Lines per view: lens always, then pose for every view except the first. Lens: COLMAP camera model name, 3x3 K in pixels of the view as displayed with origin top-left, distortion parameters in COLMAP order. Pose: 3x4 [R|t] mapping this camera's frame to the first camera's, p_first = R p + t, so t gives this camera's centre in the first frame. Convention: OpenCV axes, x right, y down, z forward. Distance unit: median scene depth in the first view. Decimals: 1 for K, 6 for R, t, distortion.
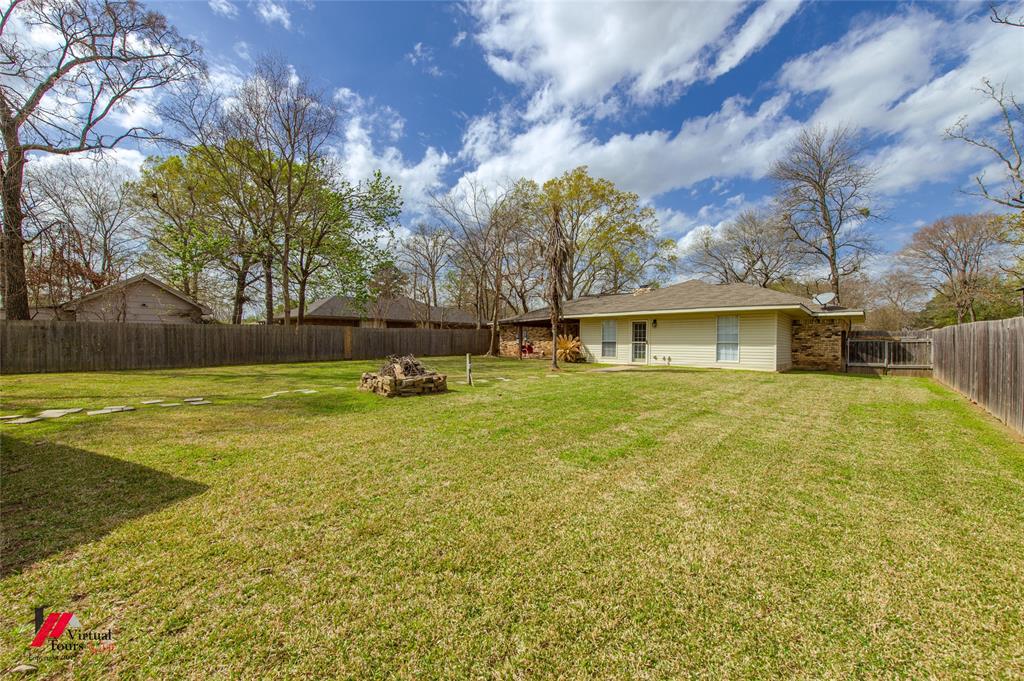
lens RADIAL K [[424.0, 0, 512.0], [0, 424.0, 340.5], [0, 0, 1]] dist [0.000778, 0.000055]
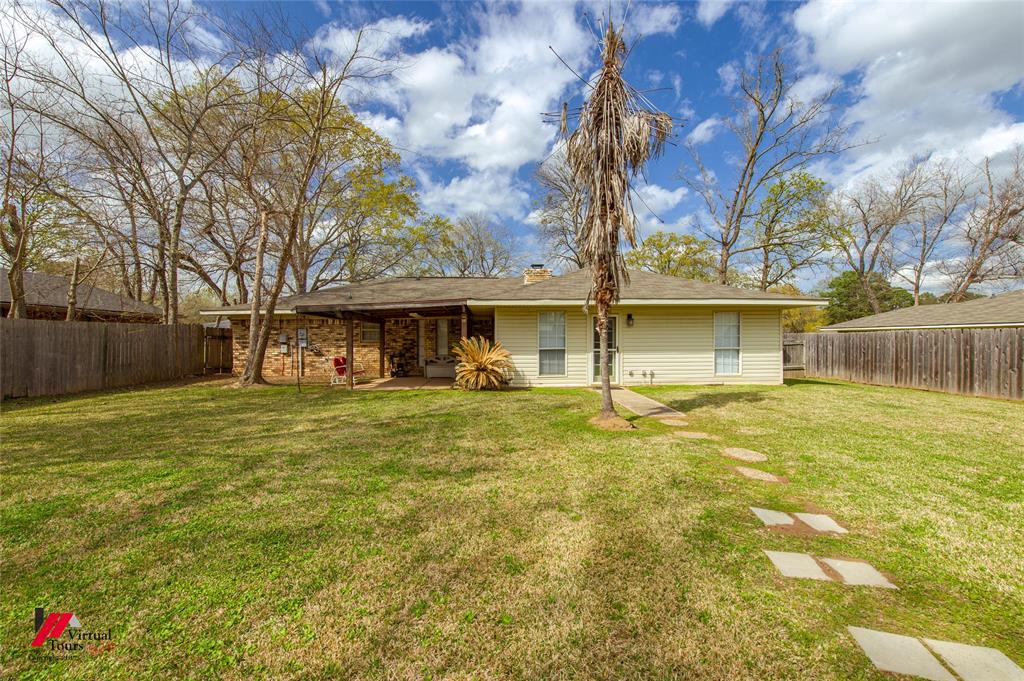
lens RADIAL K [[424.0, 0, 512.0], [0, 424.0, 340.5], [0, 0, 1]] dist [0.000778, 0.000055]
pose [[0.703729, -0.008570, 0.710417, -0.224566], [0.009162, 0.999954, 0.002987, -0.011804], [-0.710410, 0.004407, 0.703774, 0.629370]]
